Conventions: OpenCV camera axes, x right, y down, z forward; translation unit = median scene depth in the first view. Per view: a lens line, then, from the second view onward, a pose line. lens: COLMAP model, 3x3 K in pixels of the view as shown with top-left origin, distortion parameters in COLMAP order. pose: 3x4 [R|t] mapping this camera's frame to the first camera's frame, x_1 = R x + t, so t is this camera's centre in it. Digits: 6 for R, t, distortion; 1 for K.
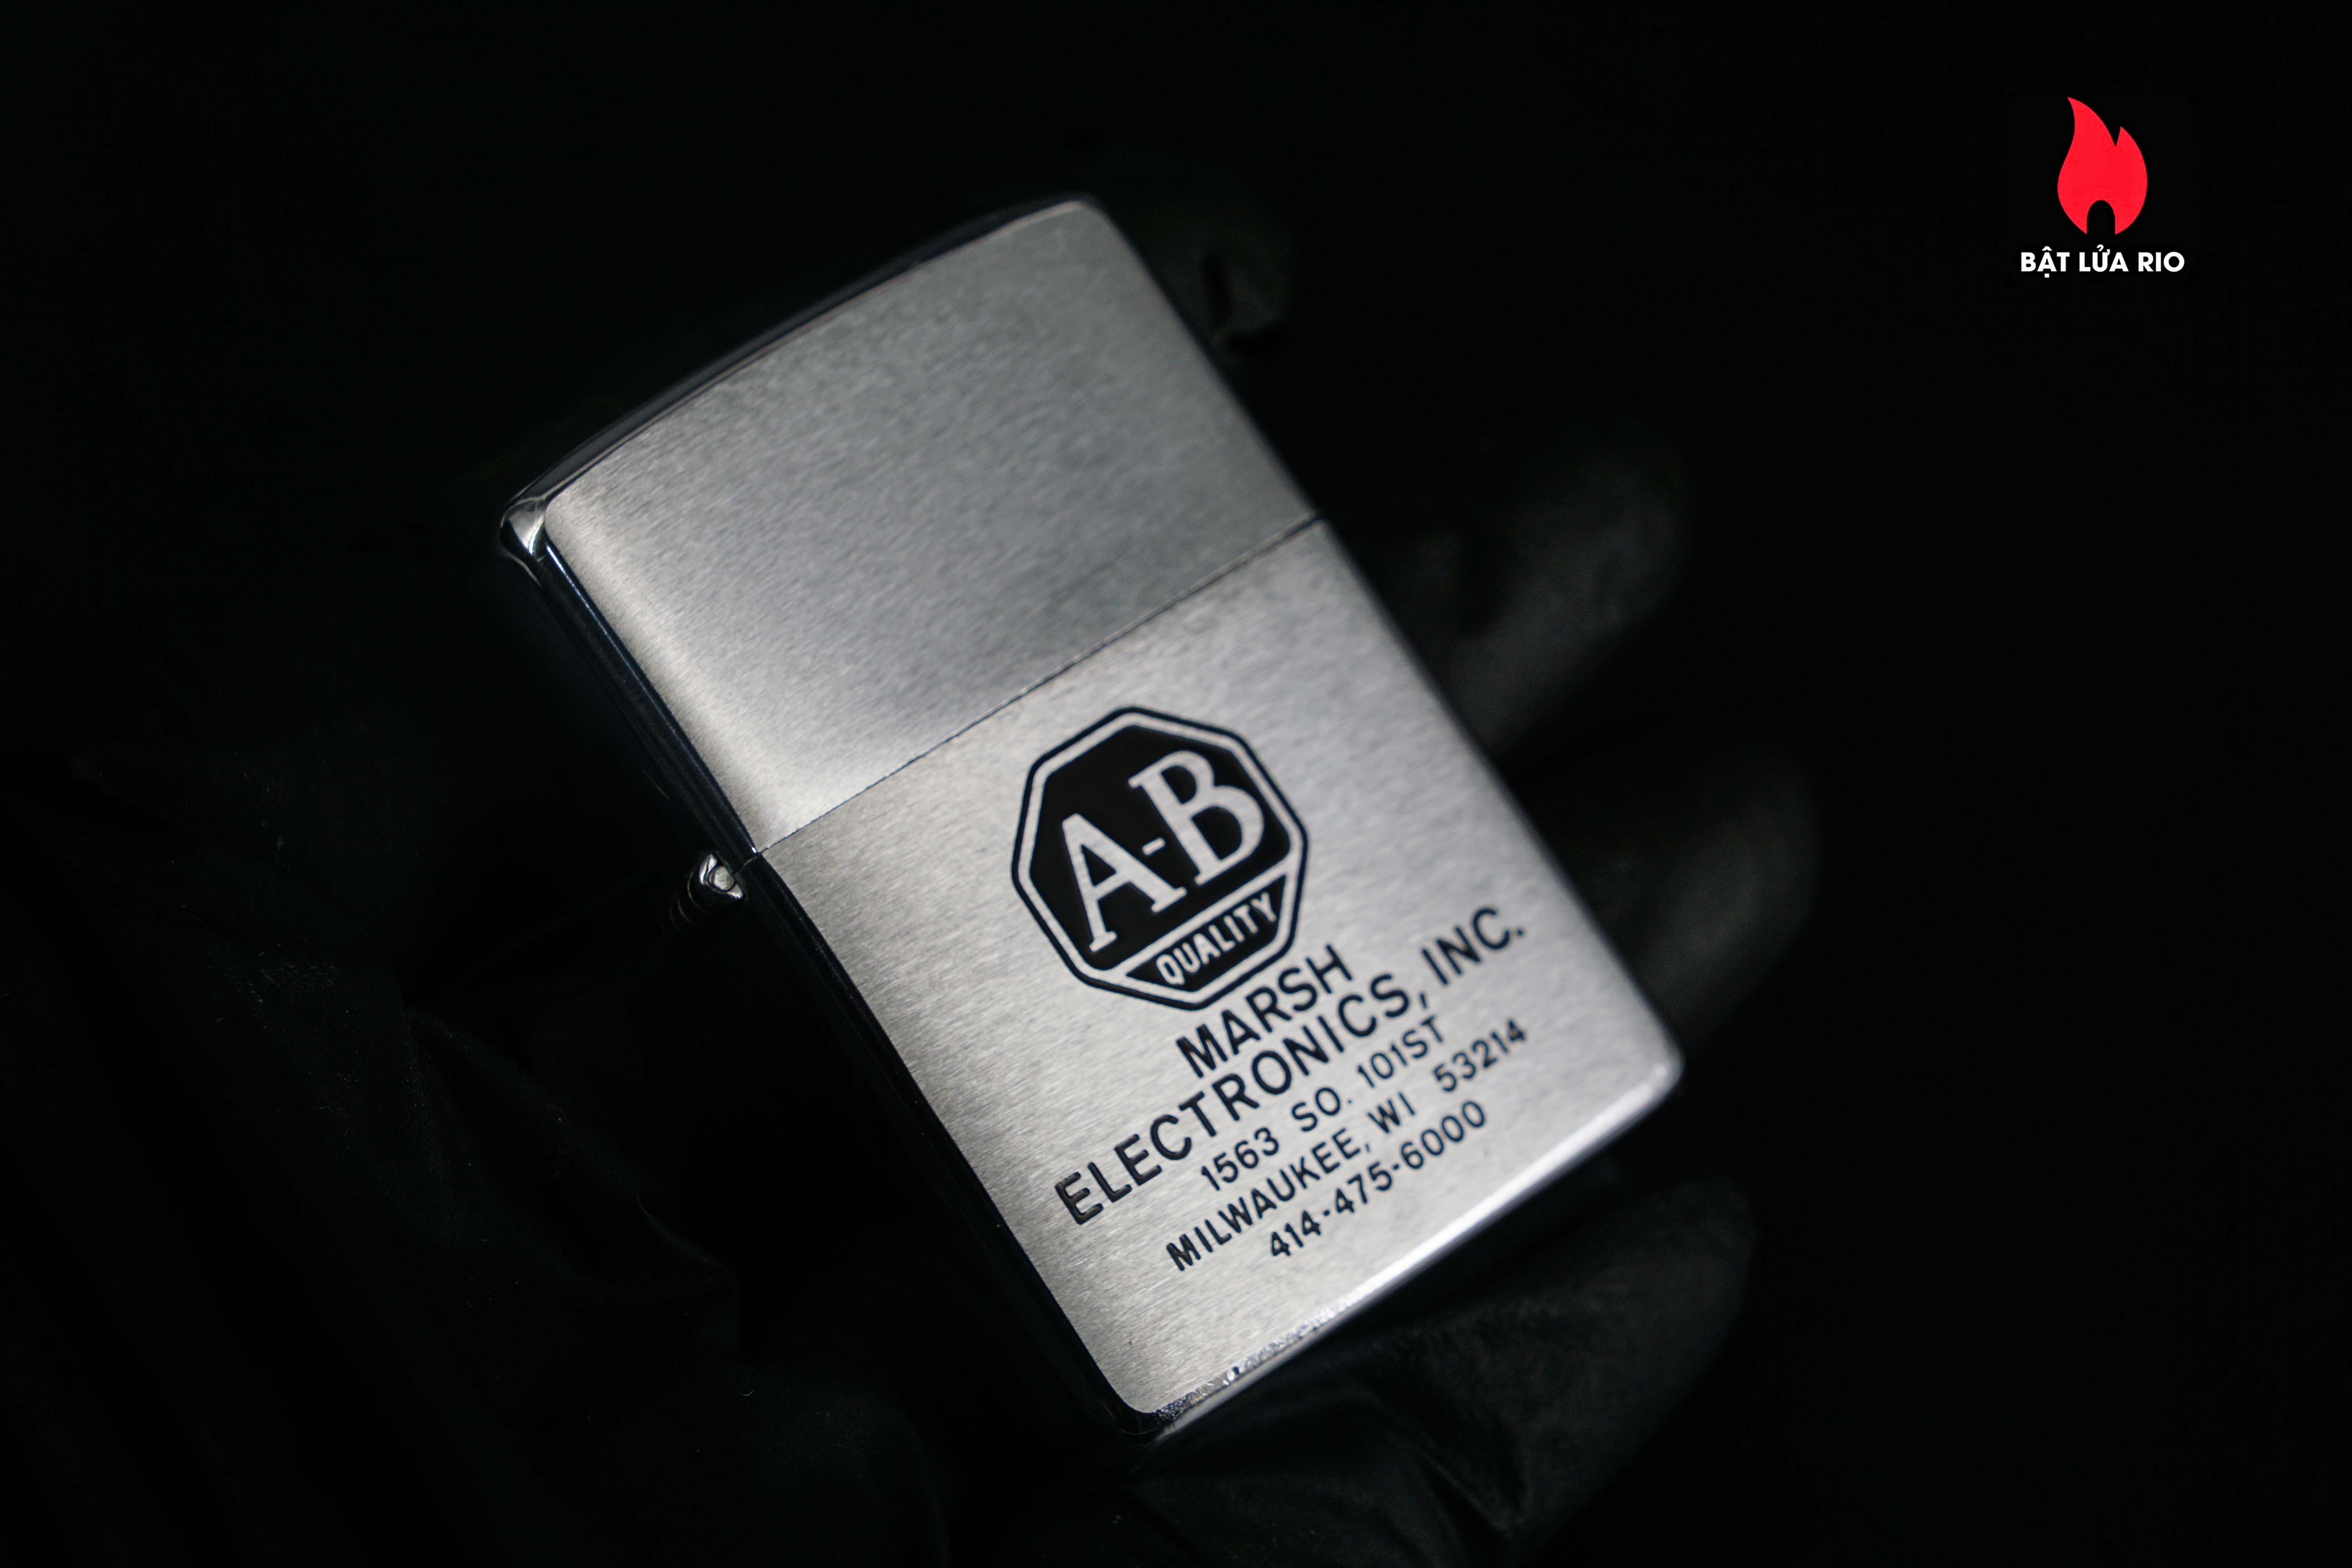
lens RADIAL K [[5253.5, 0, 1176.0], [0, 5253.5, 784.0], [0, 0, 1]] dist [0.093681, 0.008660]
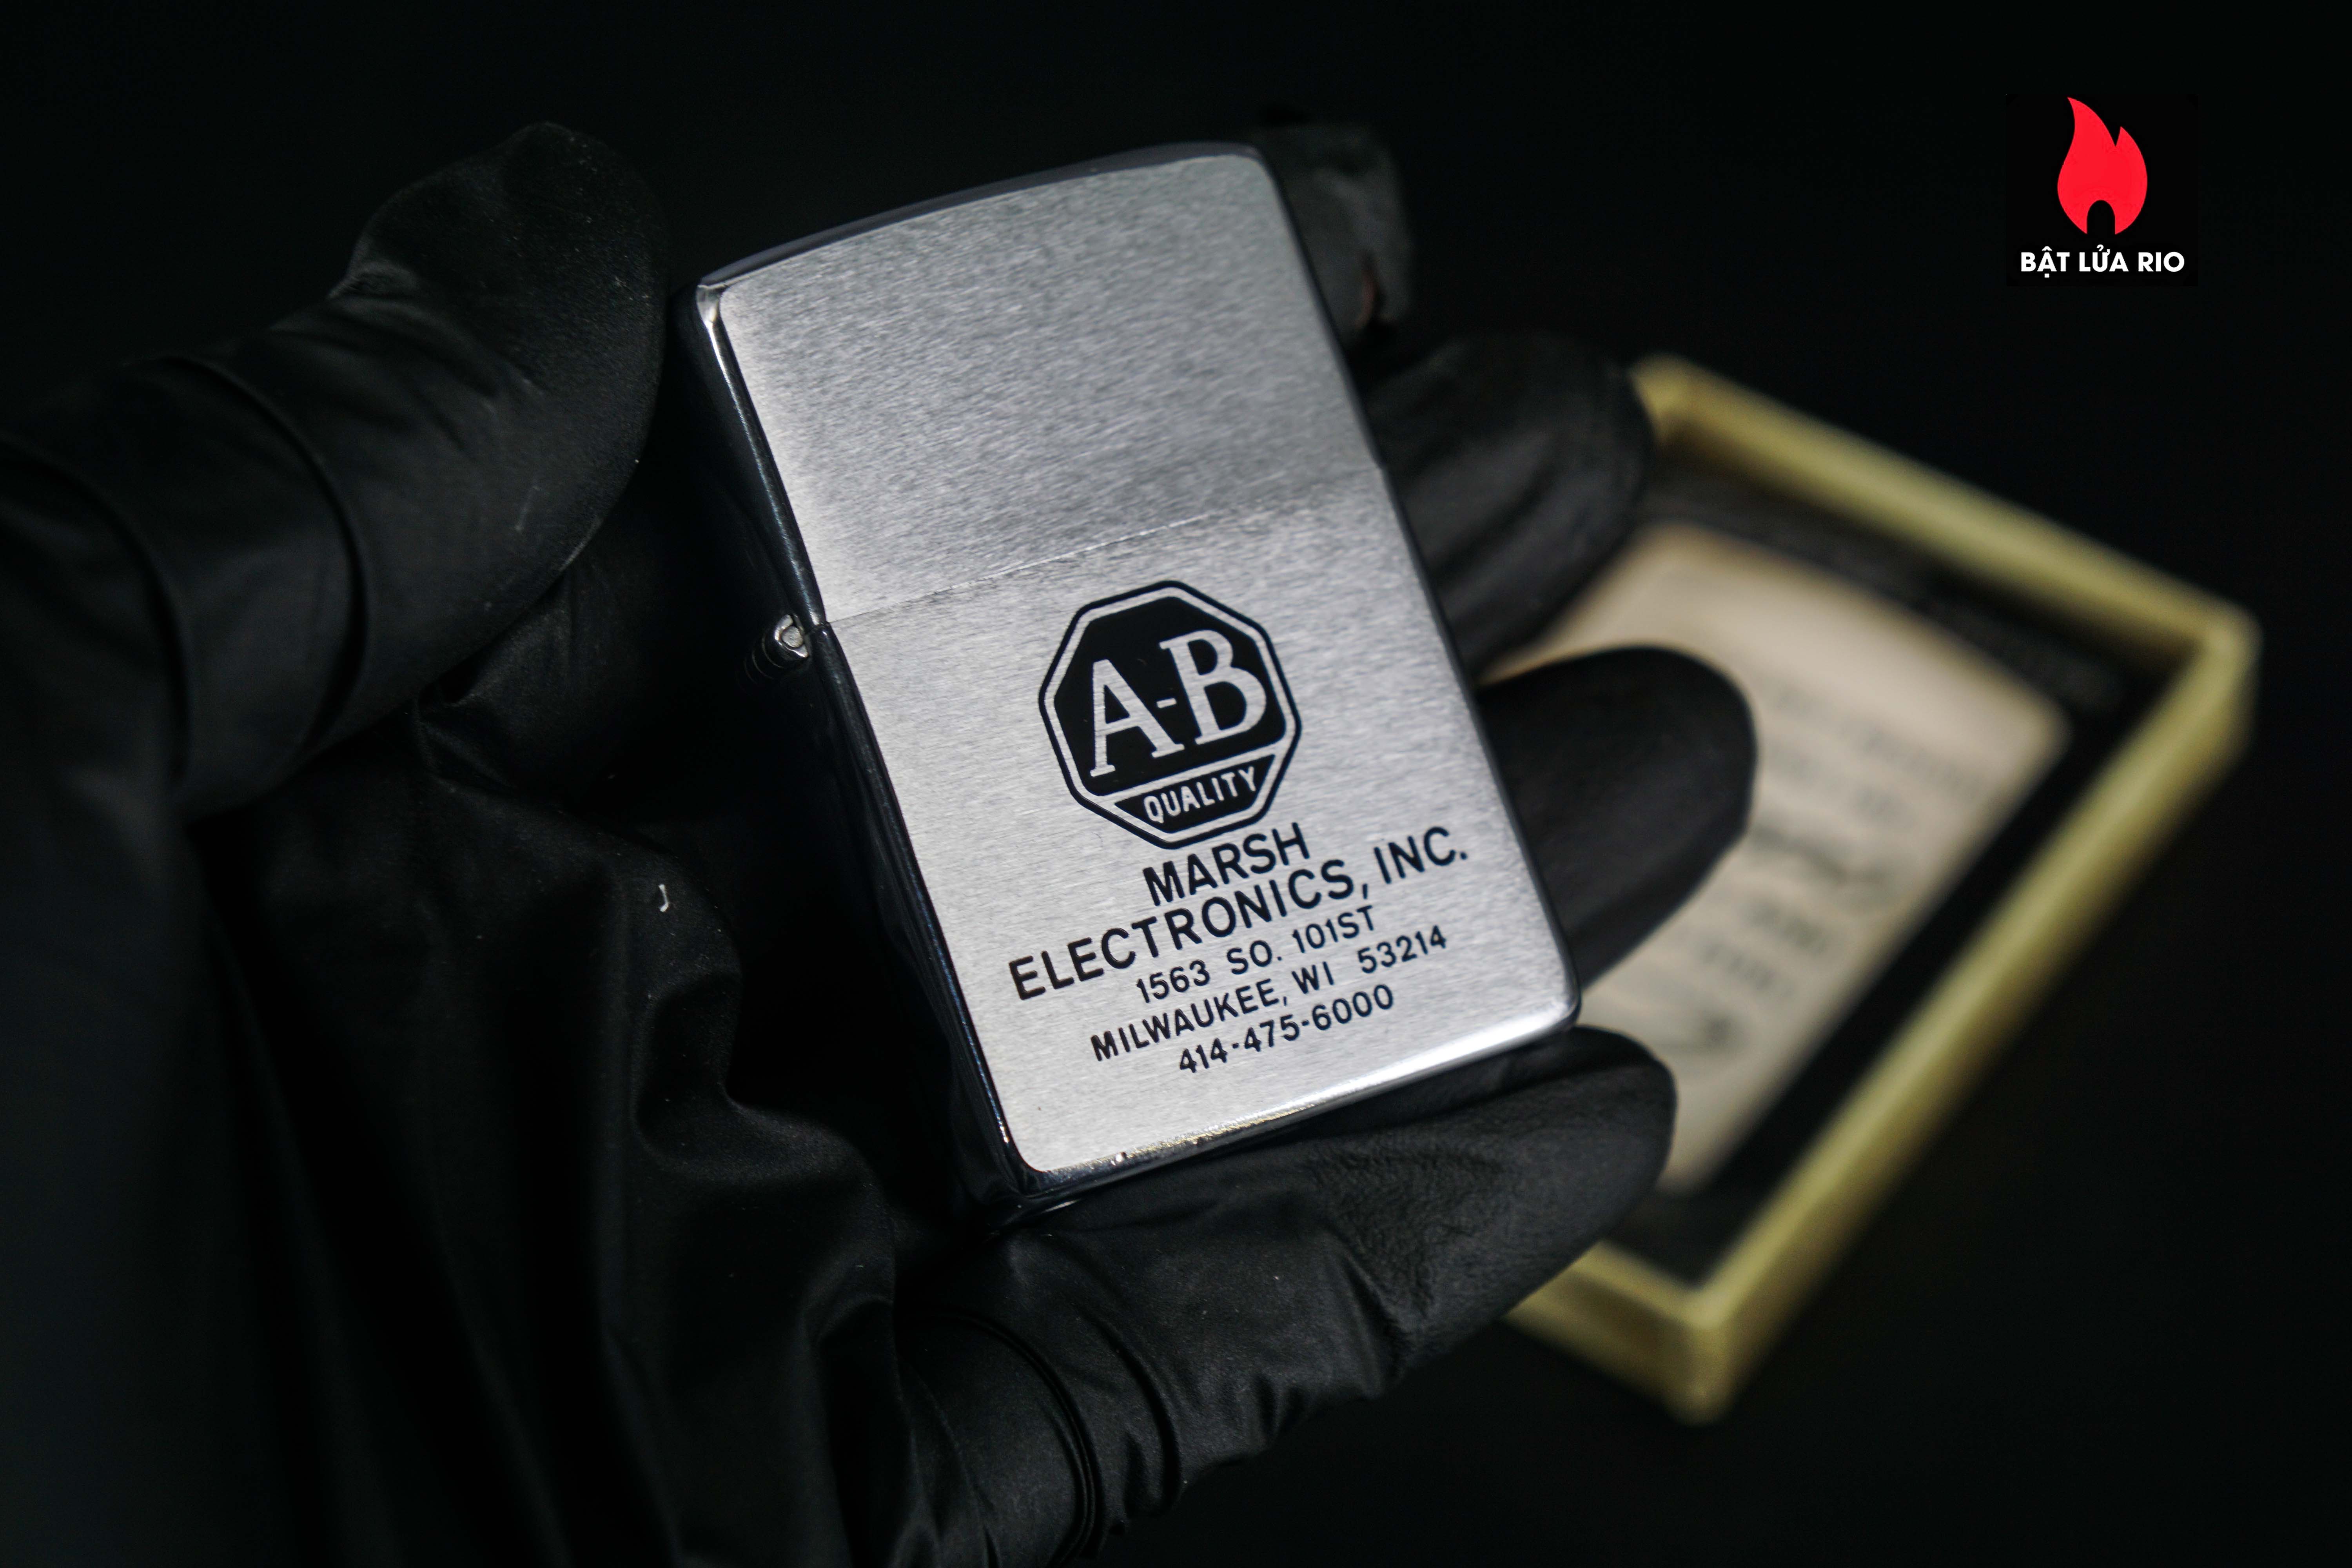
lens RADIAL K [[5253.5, 0, 1176.0], [0, 5253.5, 784.0], [0, 0, 1]] dist [0.093681, 0.008660]
pose [[0.970887, 0.235194, -0.045412, 0.054257], [-0.235855, 0.971740, -0.009716, 0.039911], [0.041843, 0.020144, 0.998921, -0.147568]]
